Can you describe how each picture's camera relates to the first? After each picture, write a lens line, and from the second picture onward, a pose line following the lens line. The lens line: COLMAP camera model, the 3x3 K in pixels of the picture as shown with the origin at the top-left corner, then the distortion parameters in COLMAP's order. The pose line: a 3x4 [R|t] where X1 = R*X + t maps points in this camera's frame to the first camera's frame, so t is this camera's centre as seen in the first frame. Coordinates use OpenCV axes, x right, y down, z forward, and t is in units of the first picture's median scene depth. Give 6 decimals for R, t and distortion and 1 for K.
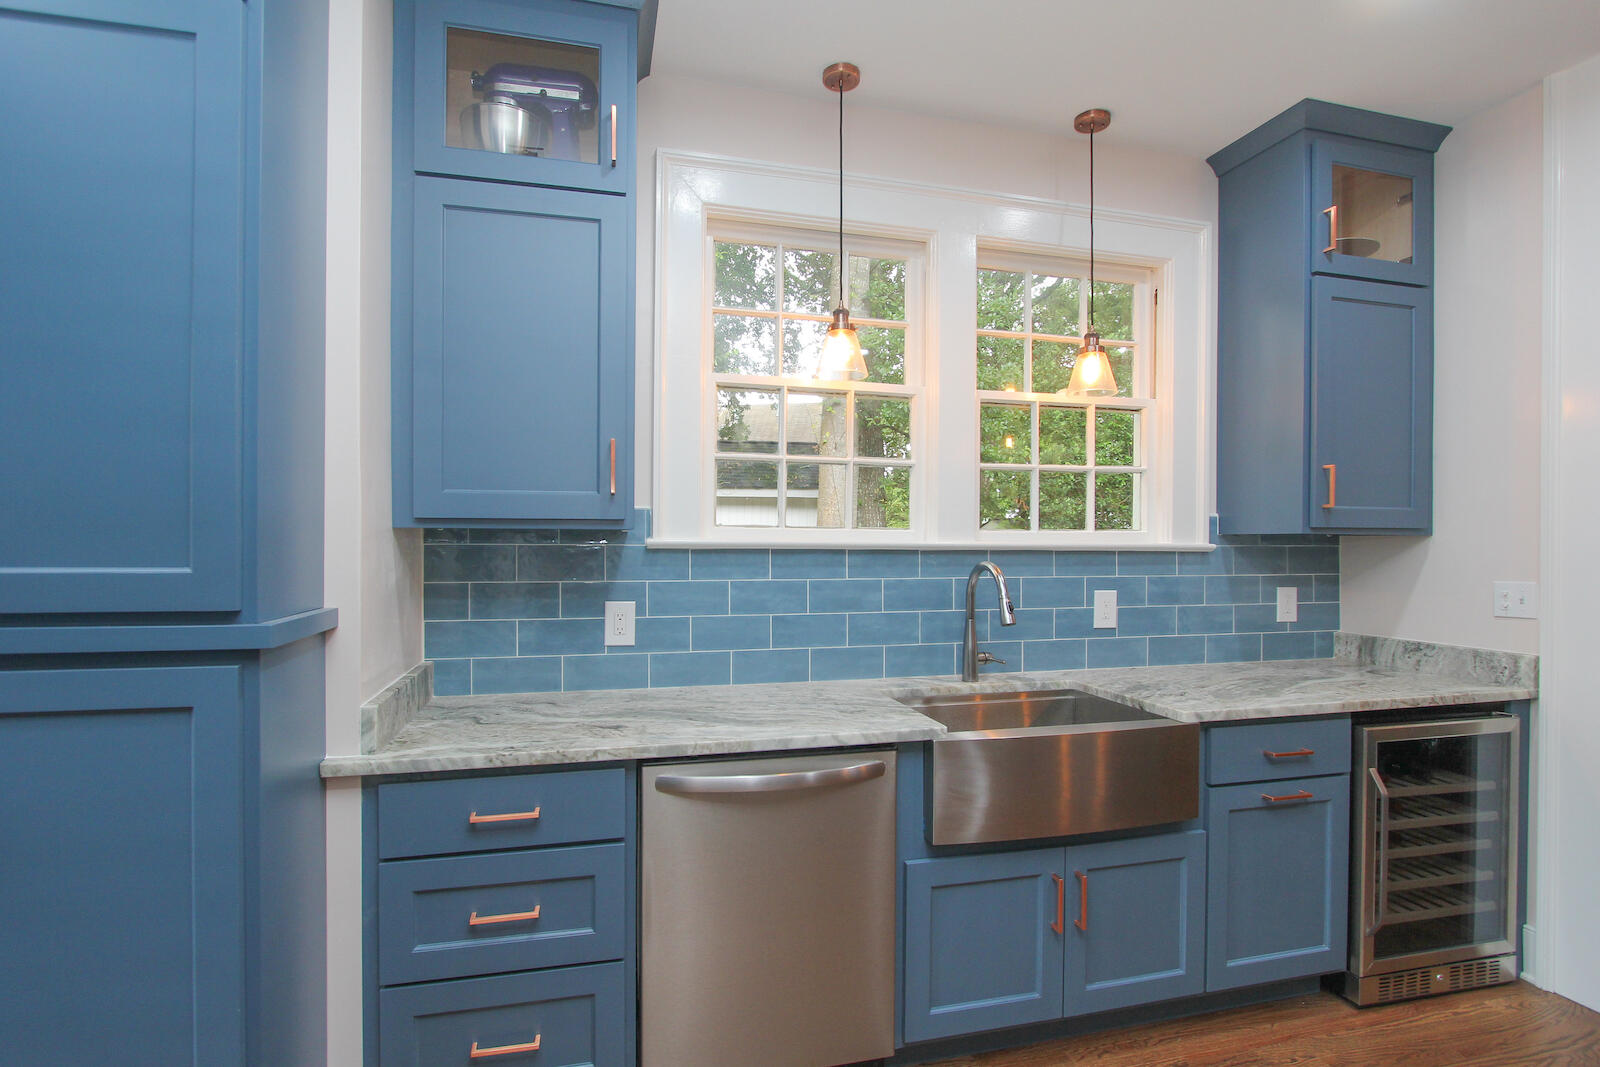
lens RADIAL K [[746.7, 0, 796.5], [0, 746.7, 538.1], [0, 0, 1]] dist [-0.013201, 0.000357]
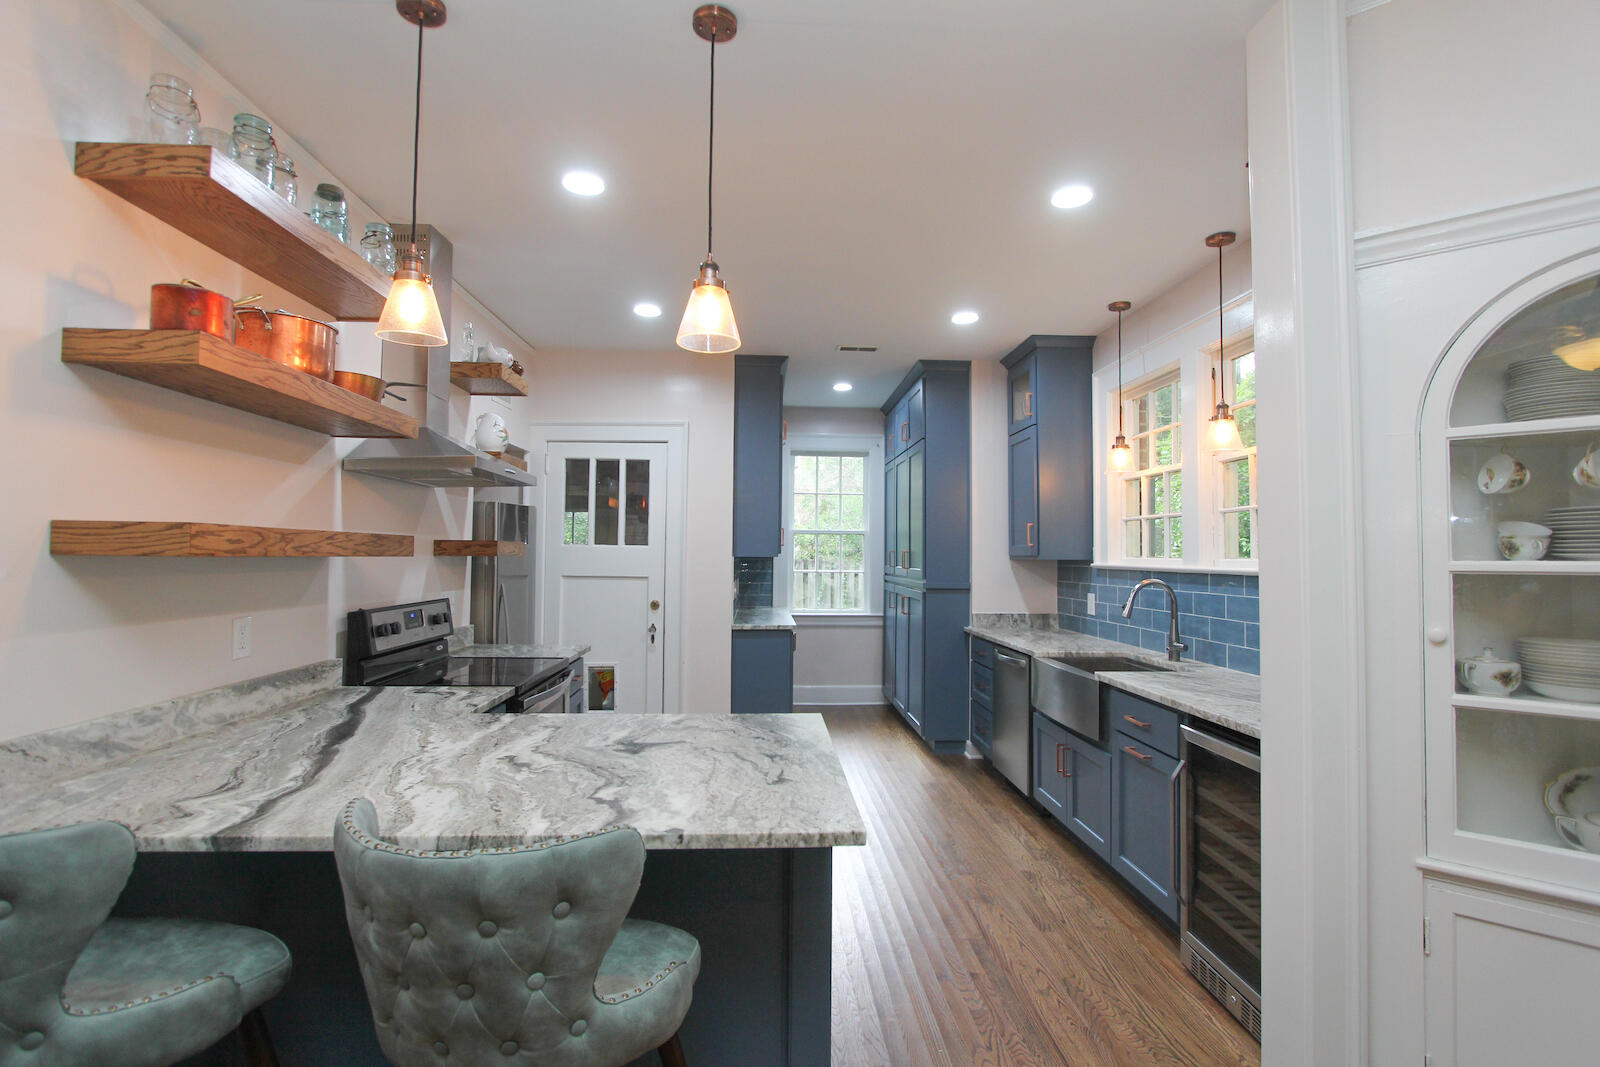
lens RADIAL K [[746.7, 0, 796.5], [0, 746.7, 538.1], [0, 0, 1]] dist [-0.013201, 0.000357]
pose [[-0.193768, -0.030064, -0.980587, 1.970150], [-0.005457, 0.999548, -0.029567, -0.004326], [0.981032, -0.000378, -0.193844, 0.595039]]
